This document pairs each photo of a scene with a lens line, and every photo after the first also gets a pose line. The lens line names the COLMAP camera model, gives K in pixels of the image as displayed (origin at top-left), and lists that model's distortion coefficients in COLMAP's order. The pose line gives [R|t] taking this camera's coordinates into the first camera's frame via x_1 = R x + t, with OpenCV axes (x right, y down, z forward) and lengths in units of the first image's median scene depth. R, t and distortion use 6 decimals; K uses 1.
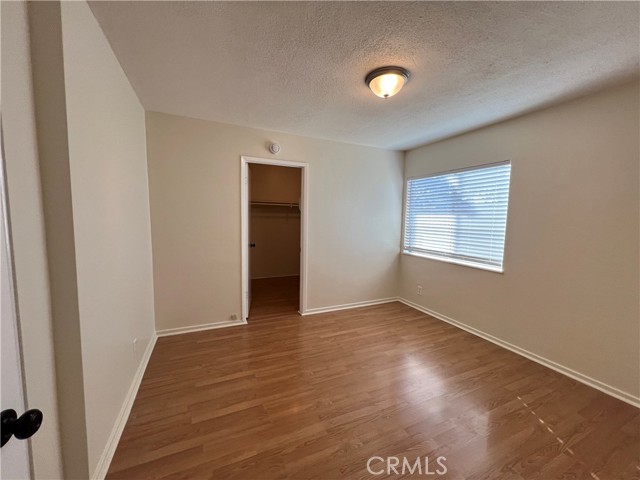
lens RADIAL K [[254.4, 0, 320.2], [0, 254.4, 238.0], [0, 0, 1]] dist [-0.001210, 0.000534]
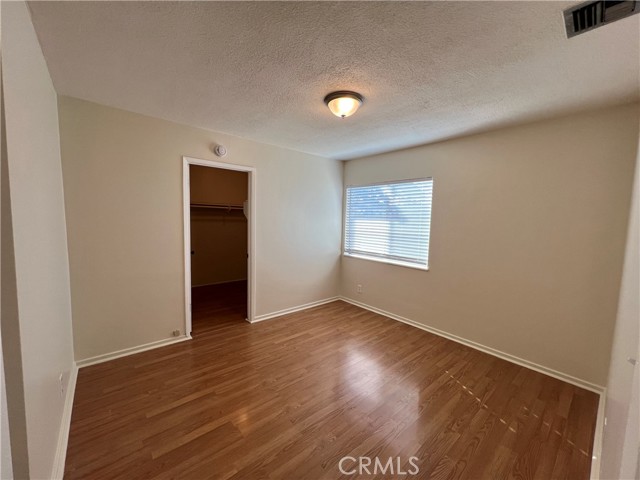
lens RADIAL K [[254.4, 0, 319.9], [0, 254.4, 237.5], [0, 0, 1]] dist [-0.001210, 0.000534]
pose [[0.961199, -0.015069, 0.275444, -0.104751], [0.015703, 0.999877, -0.000097, -0.025986], [-0.275408, 0.004419, 0.961317, -0.017624]]
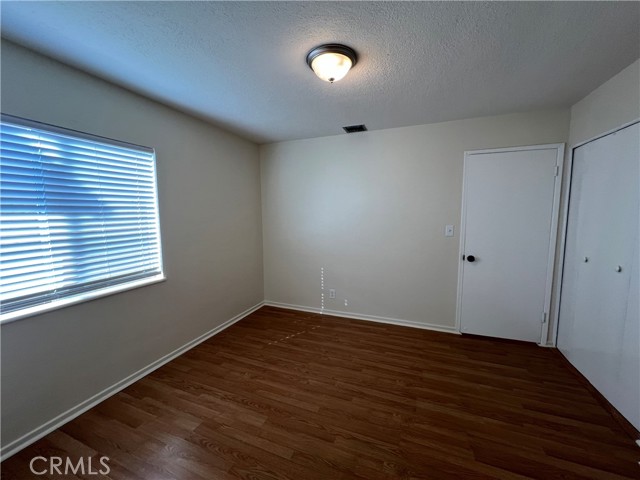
lens RADIAL K [[254.4, 0, 319.7], [0, 254.4, 238.4], [0, 0, 1]] dist [-0.001210, 0.000534]
pose [[-0.687840, -0.093845, 0.719770, -0.269244], [0.051207, 0.982863, 0.177083, -0.132018], [-0.724054, 0.158662, -0.671247, 1.194730]]
